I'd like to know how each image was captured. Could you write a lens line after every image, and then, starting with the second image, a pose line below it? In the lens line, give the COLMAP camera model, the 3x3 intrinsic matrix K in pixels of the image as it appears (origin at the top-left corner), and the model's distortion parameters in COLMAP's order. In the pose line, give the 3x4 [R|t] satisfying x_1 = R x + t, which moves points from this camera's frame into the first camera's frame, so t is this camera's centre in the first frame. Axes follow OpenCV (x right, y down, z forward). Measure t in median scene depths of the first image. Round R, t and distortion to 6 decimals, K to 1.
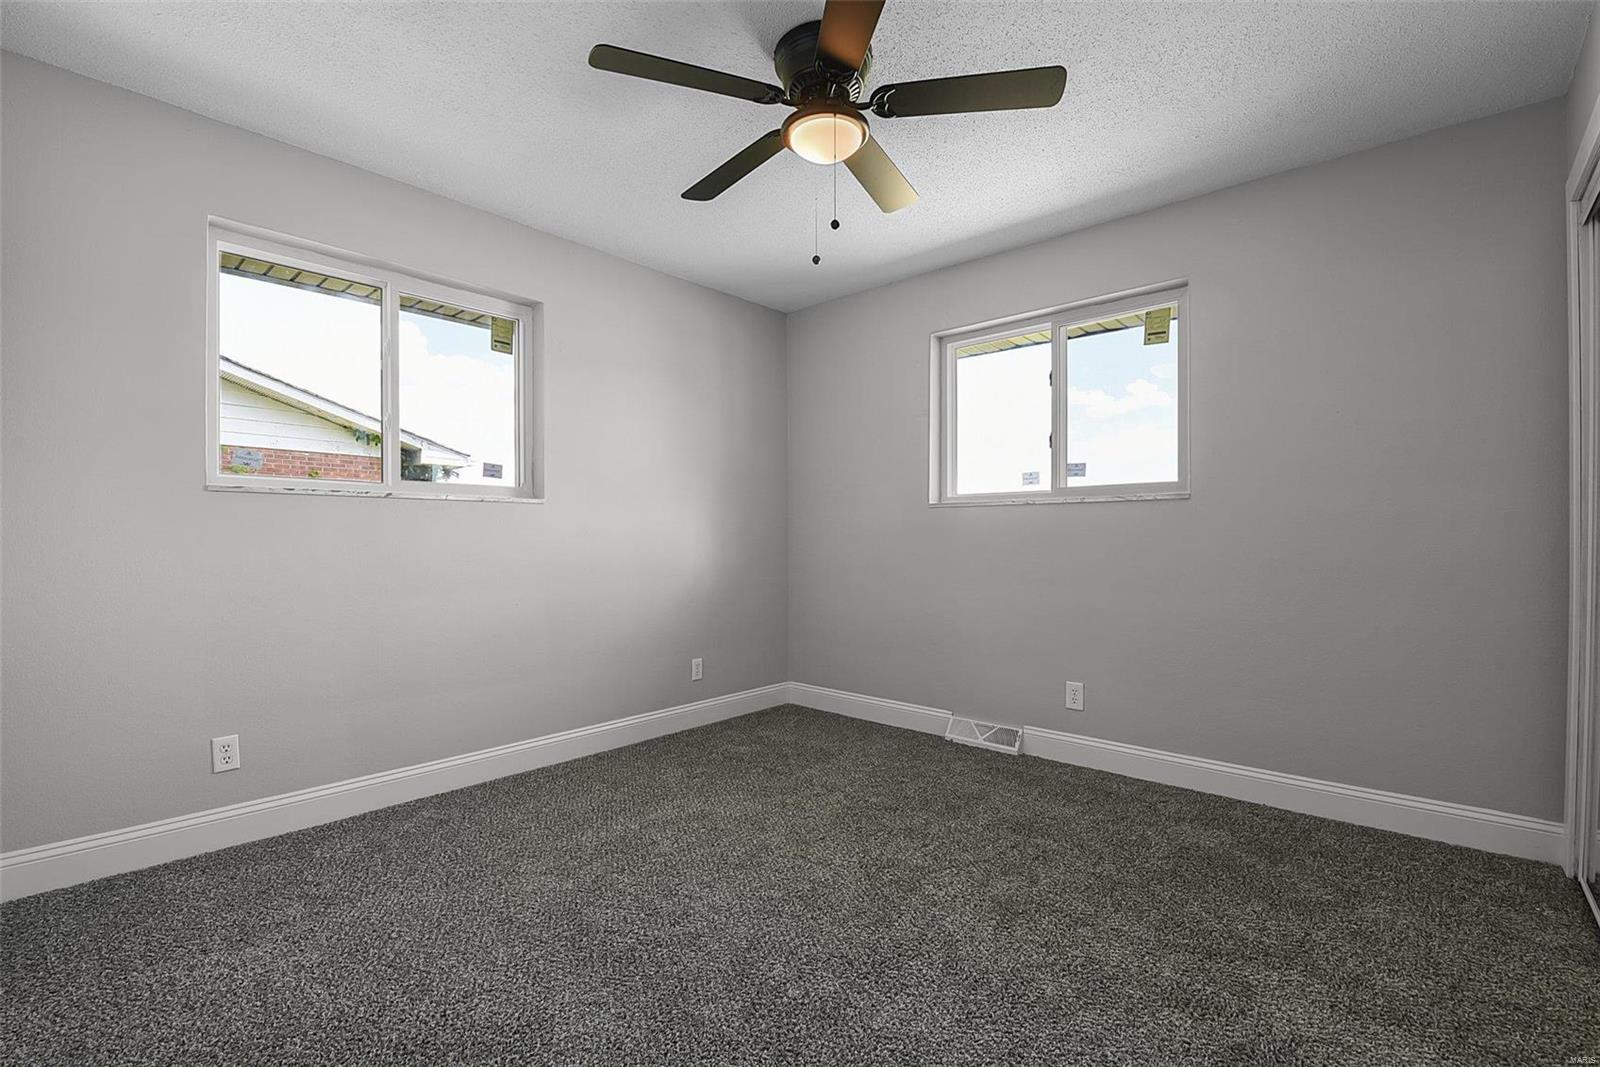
lens RADIAL K [[689.1, 0, 798.5], [0, 689.1, 500.8], [0, 0, 1]] dist [0.000416, -0.009000]
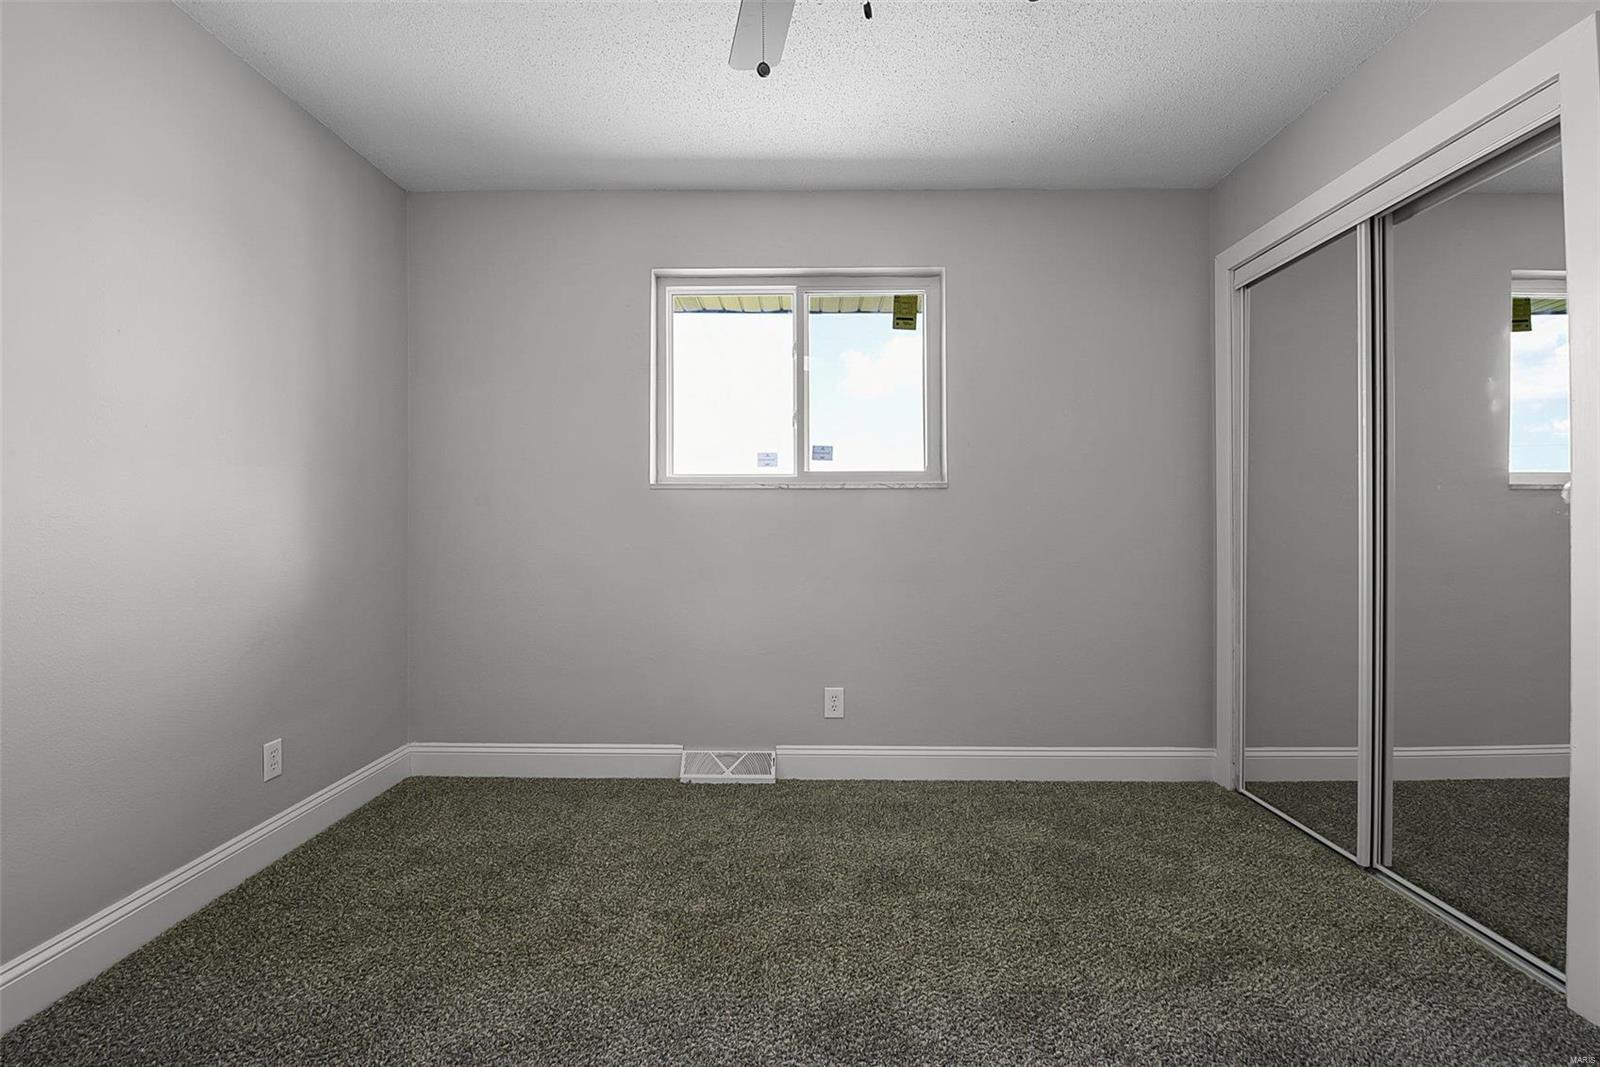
lens RADIAL K [[689.1, 0, 798.5], [0, 689.1, 500.8], [0, 0, 1]] dist [0.000416, -0.009000]
pose [[0.759115, 0.022811, 0.650557, -0.214629], [-0.034357, 0.999397, 0.005048, 0.014787], [-0.650050, -0.026183, 0.759441, 0.330720]]
